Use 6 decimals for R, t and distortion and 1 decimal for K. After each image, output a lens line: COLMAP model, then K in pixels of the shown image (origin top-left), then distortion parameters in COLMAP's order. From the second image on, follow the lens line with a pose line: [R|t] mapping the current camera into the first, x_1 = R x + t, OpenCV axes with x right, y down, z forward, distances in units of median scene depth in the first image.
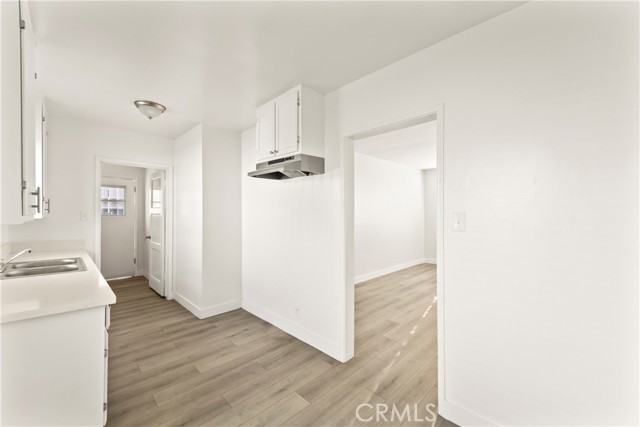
lens RADIAL K [[259.6, 0, 318.7], [0, 259.6, 212.6], [0, 0, 1]] dist [0.030903, -0.016040]
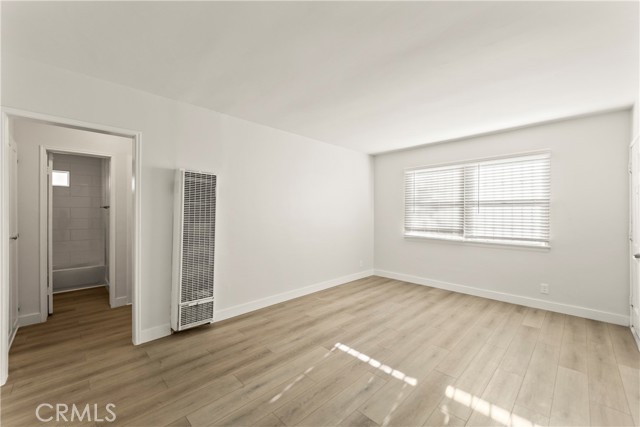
lens RADIAL K [[259.6, 0, 318.7], [0, 259.6, 212.6], [0, 0, 1]] dist [0.030903, -0.016040]
pose [[0.999927, 0.011457, 0.003964, 0.360638], [-0.011488, 0.999901, 0.008066, 0.000788], [-0.003872, -0.008111, 0.999960, 0.337691]]
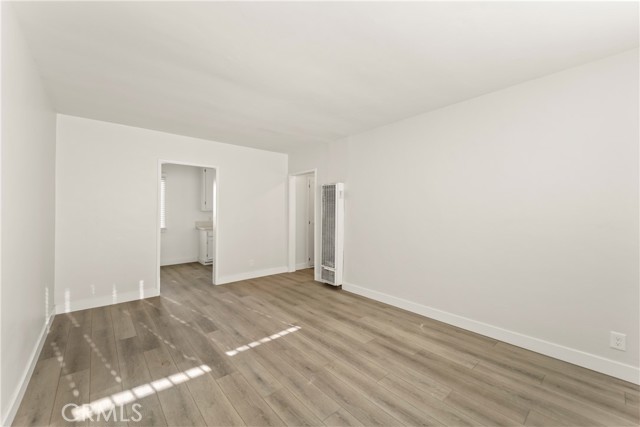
lens RADIAL K [[259.6, 0, 318.7], [0, 259.6, 212.6], [0, 0, 1]] dist [0.030903, -0.016040]
pose [[-0.082029, 0.010502, -0.996575, 1.027936], [0.009928, 0.999903, 0.009719, 0.007006], [0.996580, -0.009097, -0.082125, 1.001796]]
